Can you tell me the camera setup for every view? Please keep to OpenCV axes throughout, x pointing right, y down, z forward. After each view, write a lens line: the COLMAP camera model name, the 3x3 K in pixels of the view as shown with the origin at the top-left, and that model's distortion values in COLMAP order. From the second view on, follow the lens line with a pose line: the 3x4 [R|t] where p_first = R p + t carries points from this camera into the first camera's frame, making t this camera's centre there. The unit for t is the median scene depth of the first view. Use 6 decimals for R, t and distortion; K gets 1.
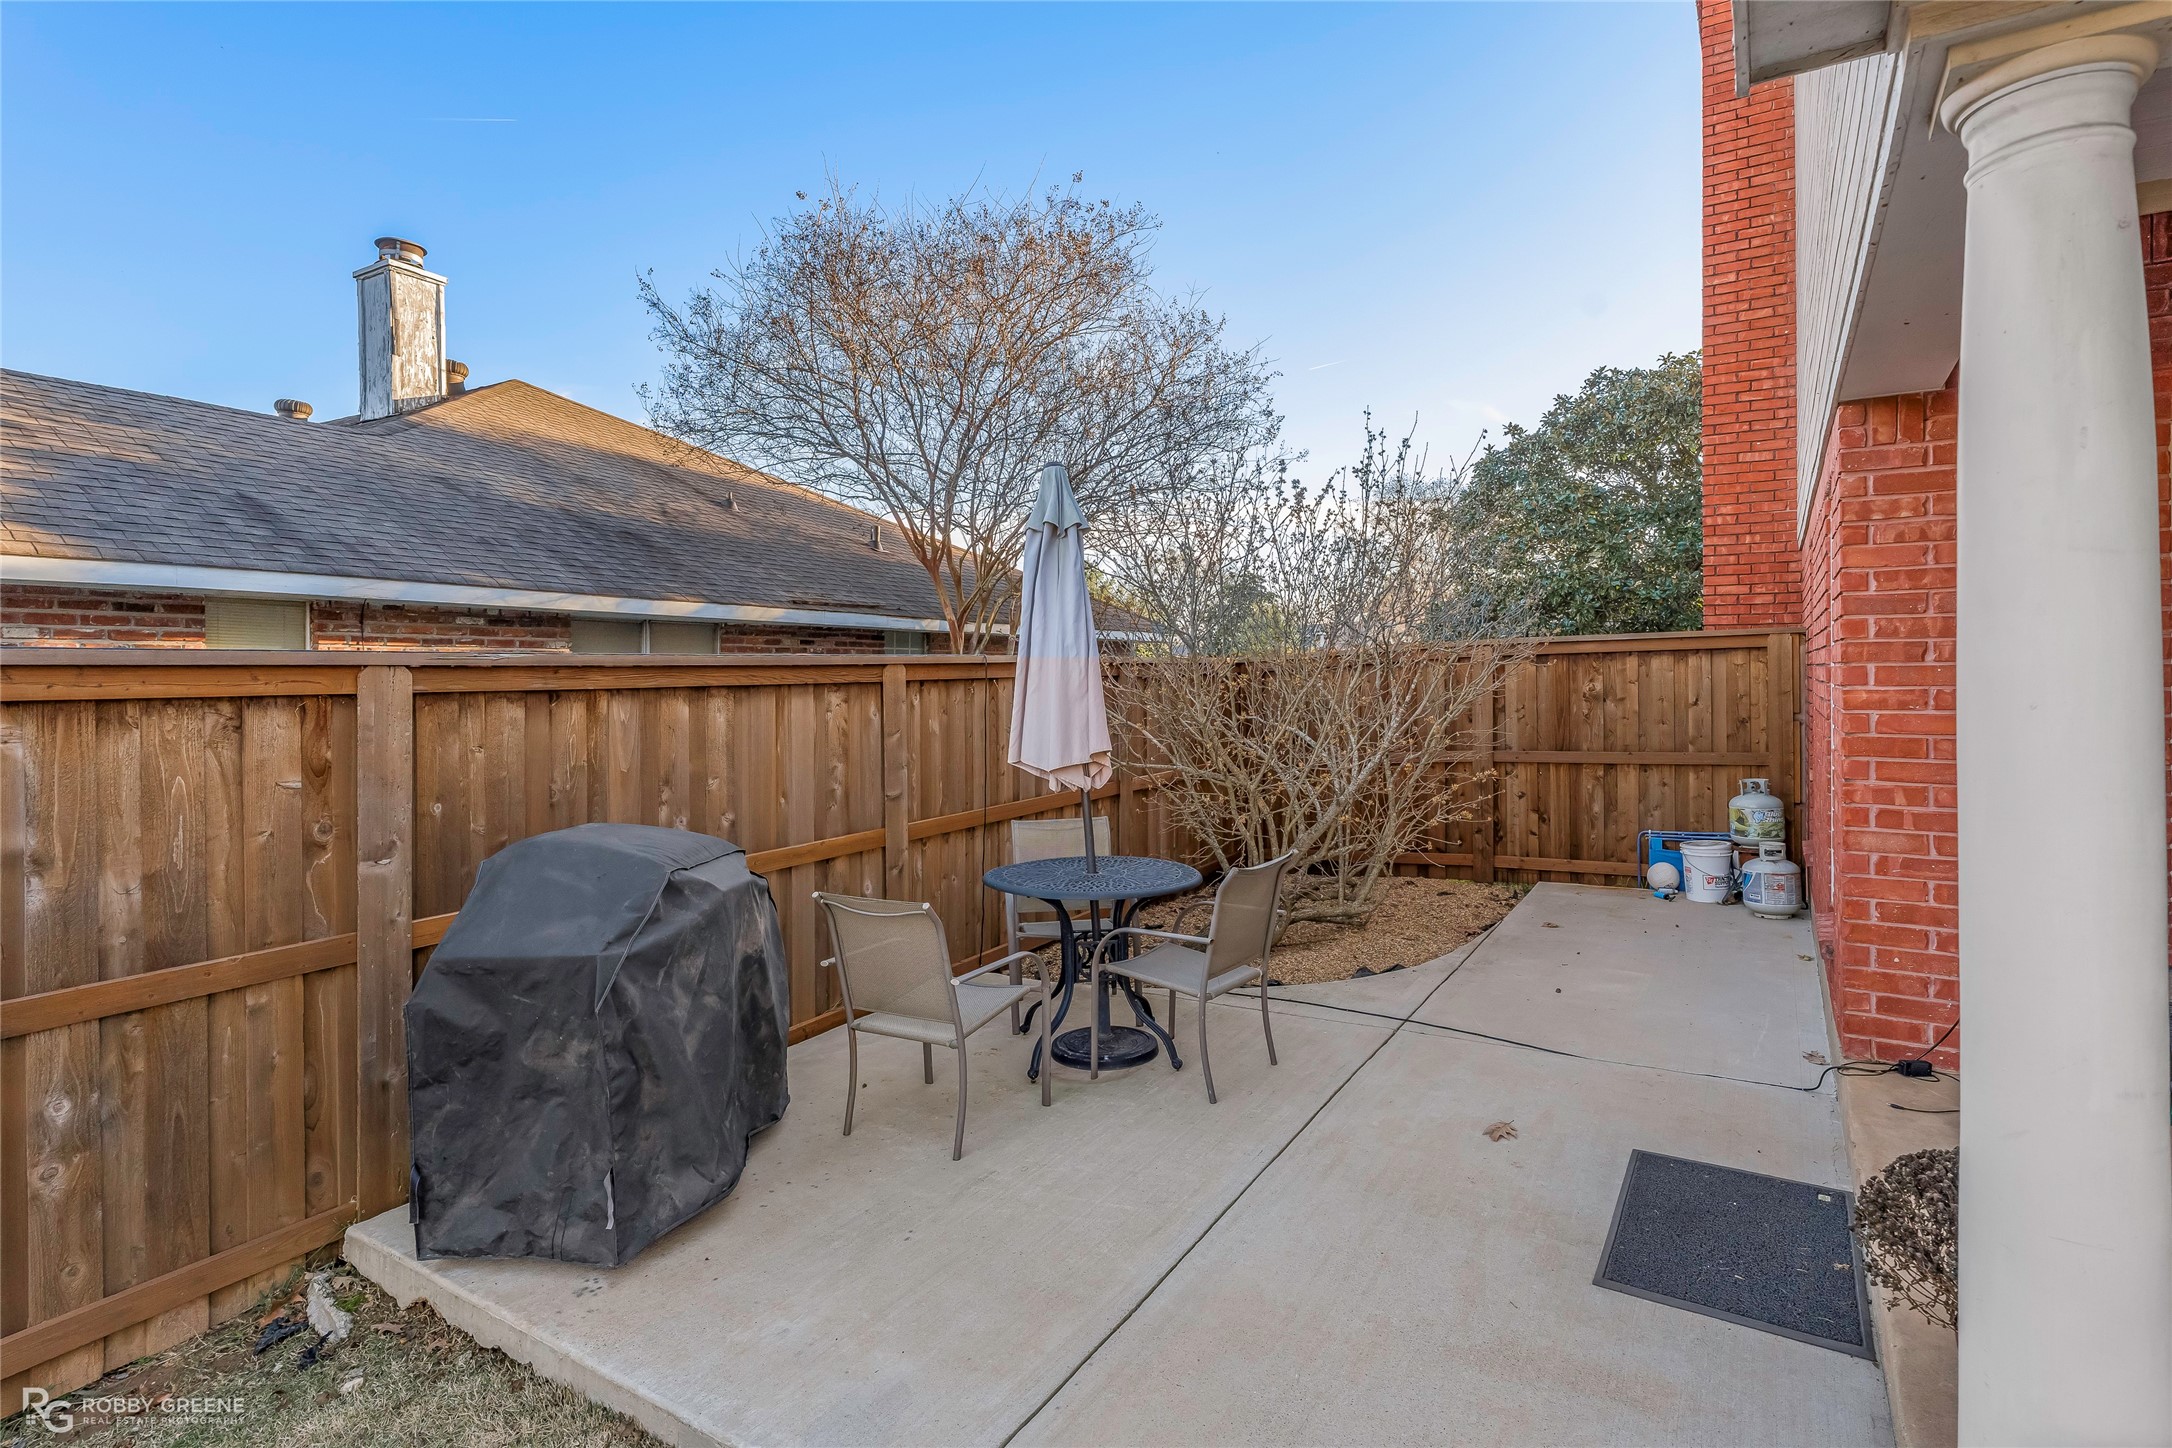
lens RADIAL K [[1069.6, 0, 1094.2], [0, 1069.6, 680.7], [0, 0, 1]] dist [0.000219, 0.000549]
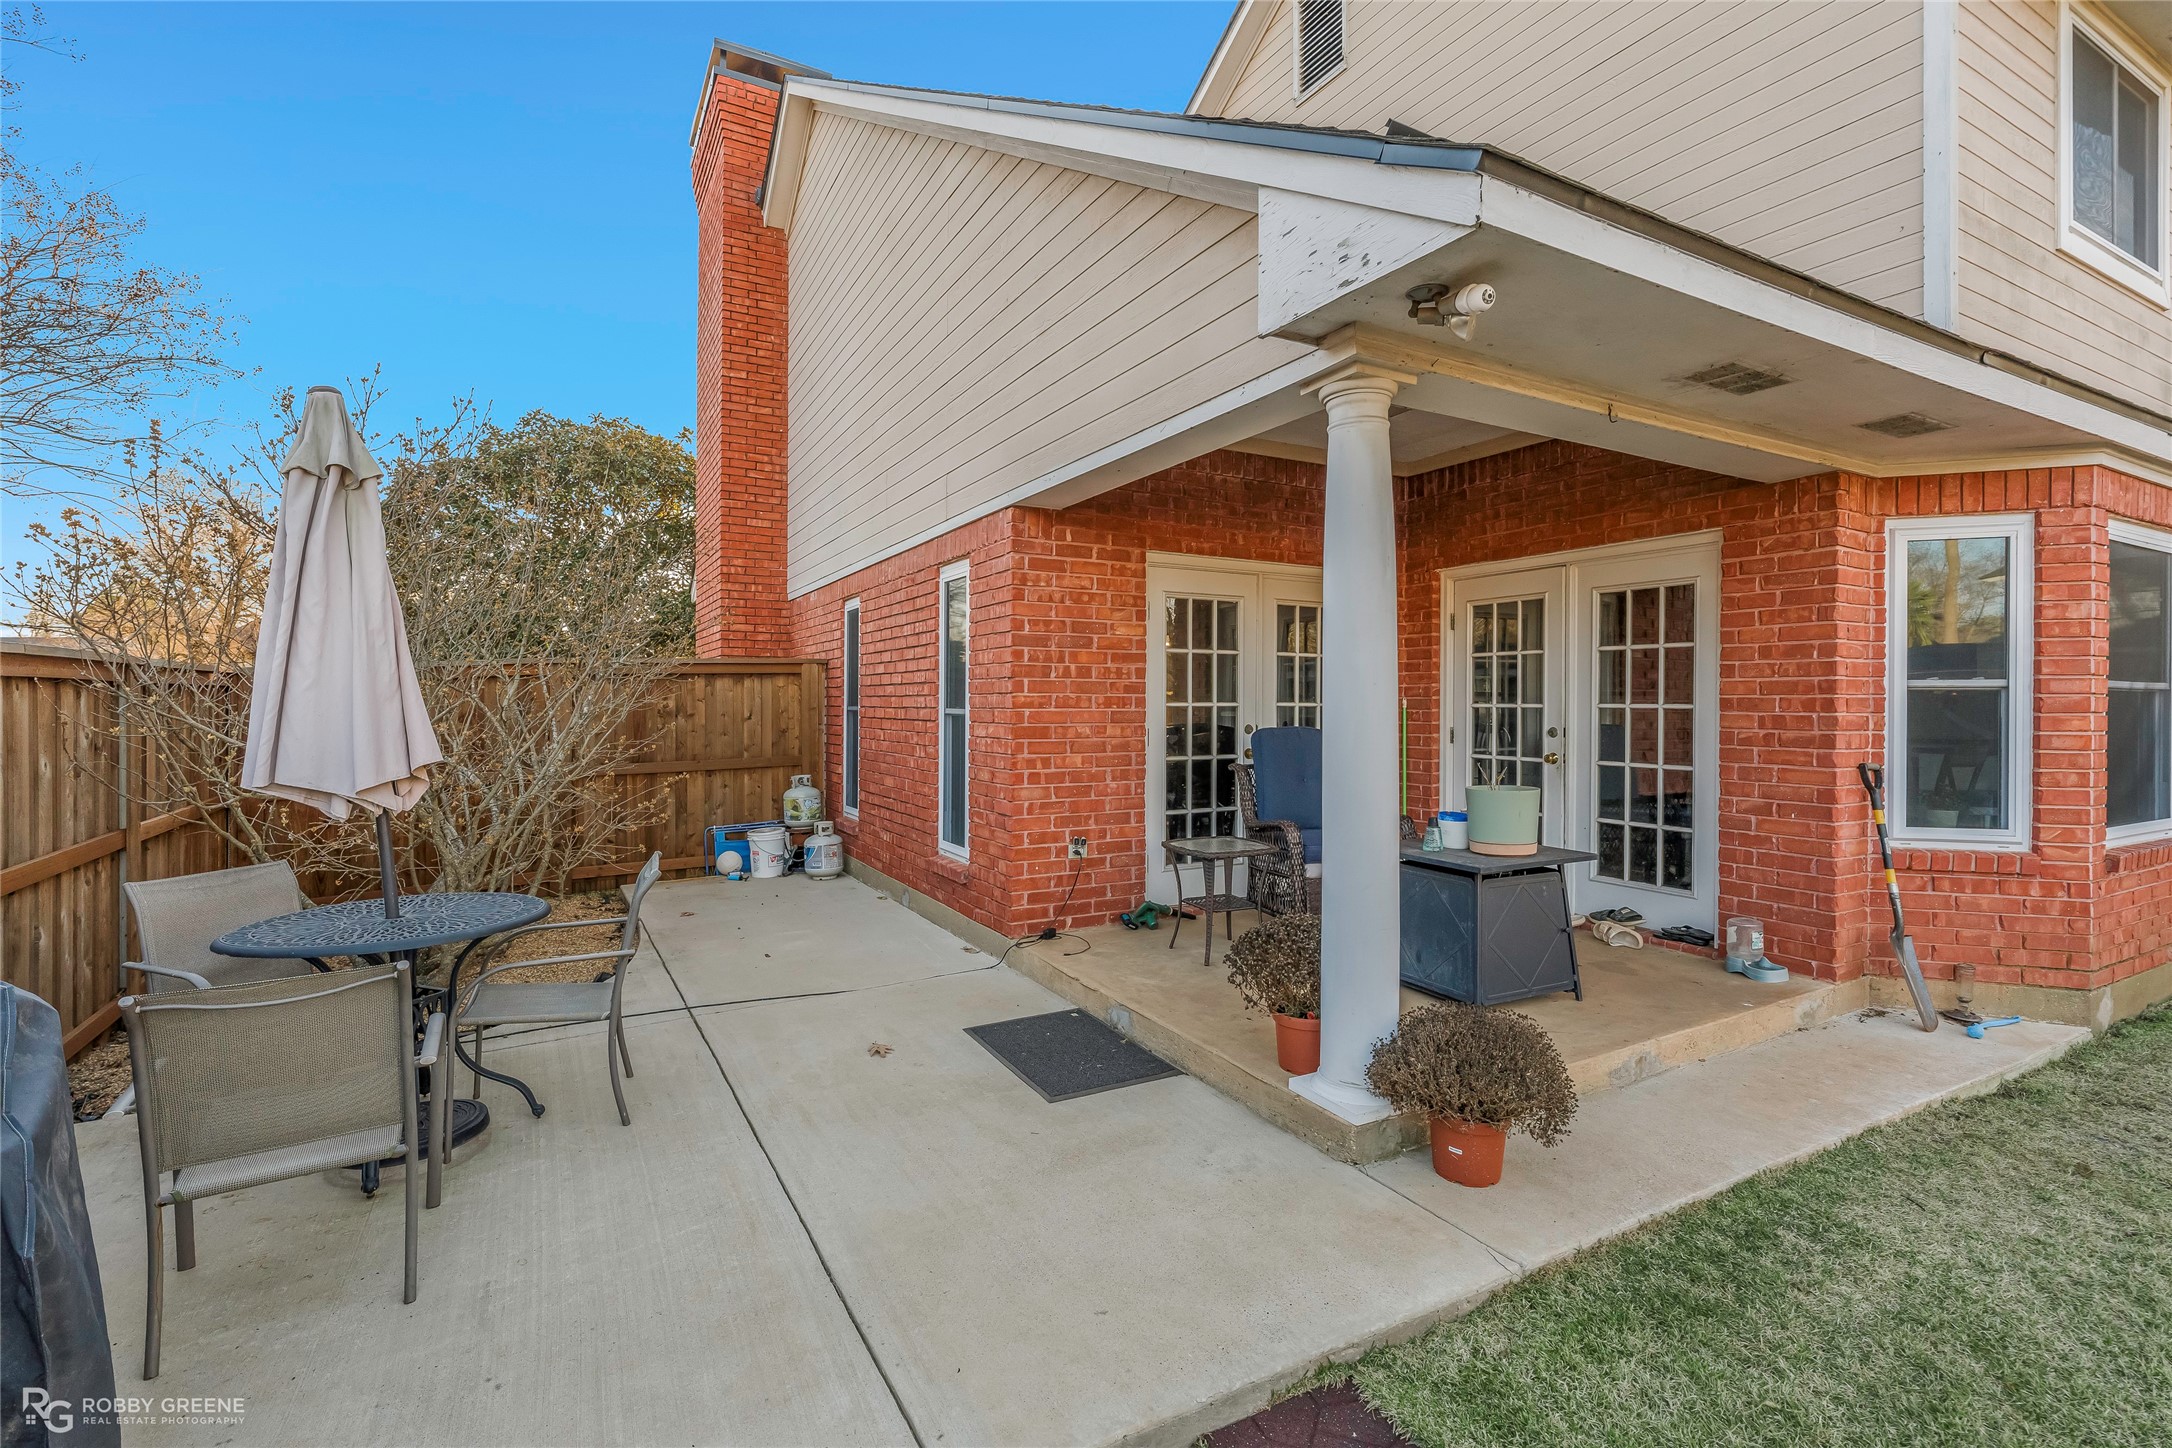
lens RADIAL K [[985.1, 0, 1089.3], [0, 985.1, 713.3], [0, 0, 1]] dist [-0.003736, 0.000229]
pose [[0.480687, -0.000223, 0.876892, -0.241669], [0.001880, 0.999998, -0.000776, 0.017950], [-0.876890, 0.002021, 0.480686, 0.120356]]
